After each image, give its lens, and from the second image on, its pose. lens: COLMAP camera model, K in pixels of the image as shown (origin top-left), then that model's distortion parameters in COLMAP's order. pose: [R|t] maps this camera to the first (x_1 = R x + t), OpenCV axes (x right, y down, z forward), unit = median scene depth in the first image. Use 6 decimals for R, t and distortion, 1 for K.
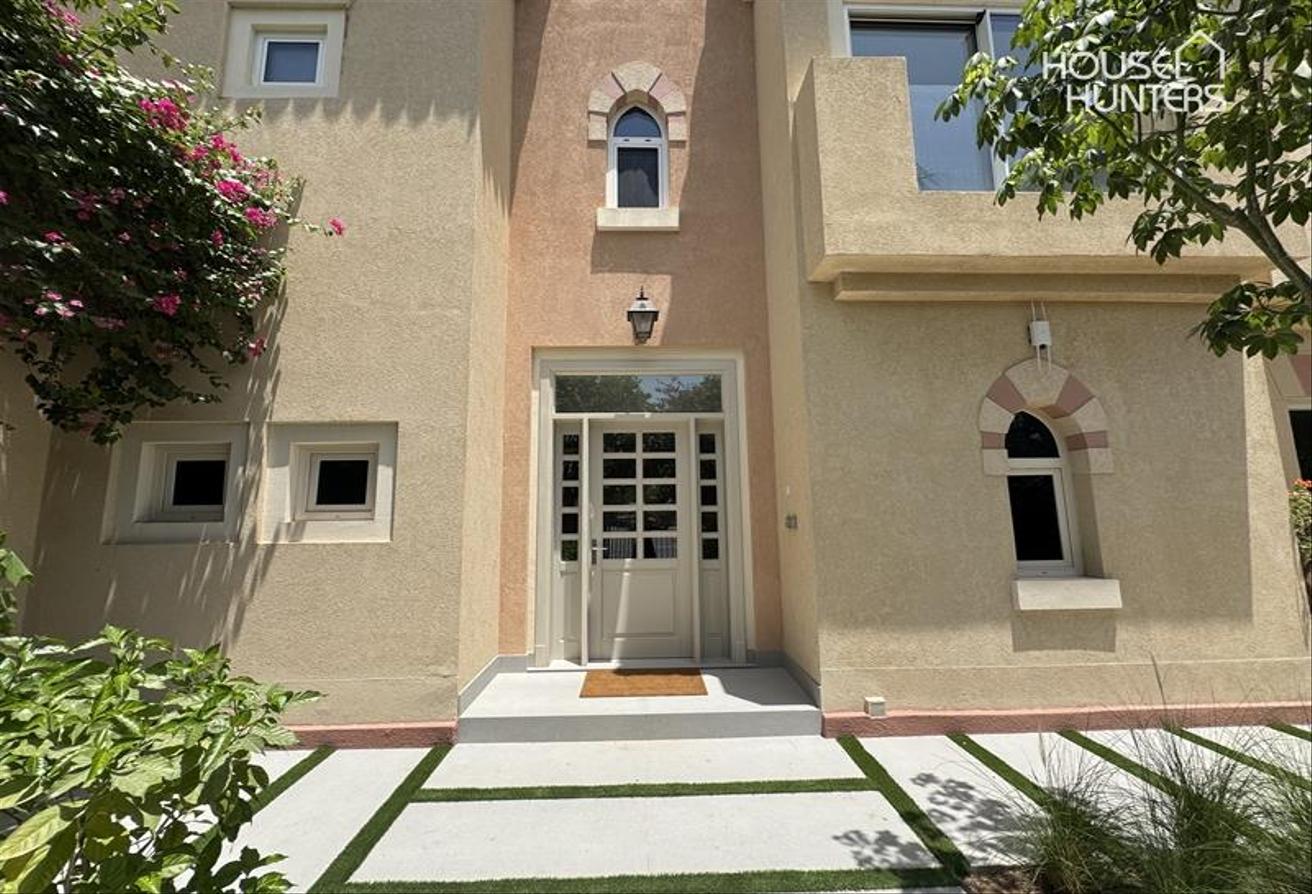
lens RADIAL K [[517.8, 0, 654.2], [0, 517.8, 459.3], [0, 0, 1]] dist [0.000281, 0.000132]
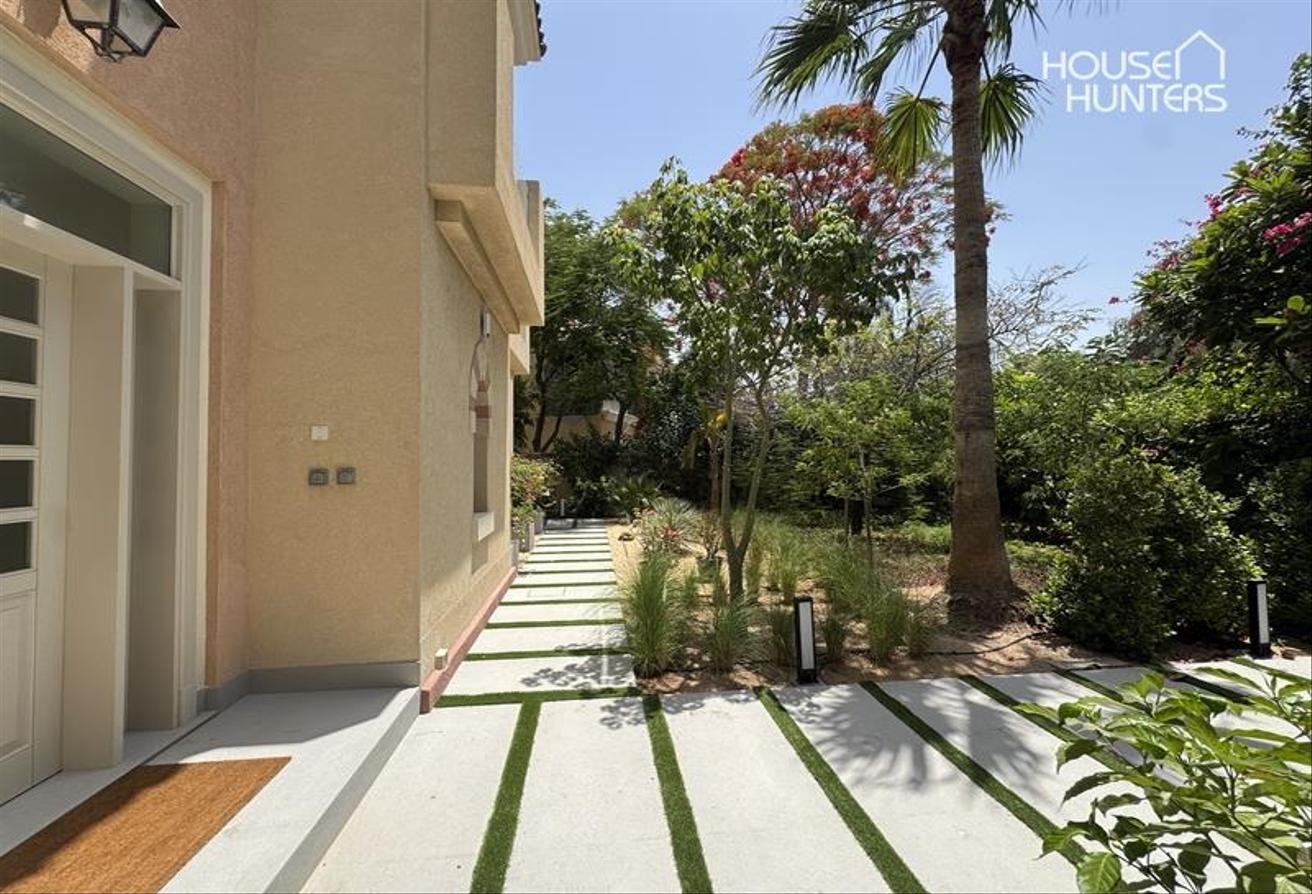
lens RADIAL K [[517.8, 0, 654.2], [0, 517.8, 459.3], [0, 0, 1]] dist [0.000281, 0.000132]
pose [[-0.089719, 0.008096, 0.995934, -0.792913], [-0.105802, 0.994231, -0.017614, 0.092874], [-0.990331, -0.106952, -0.088345, 0.954415]]
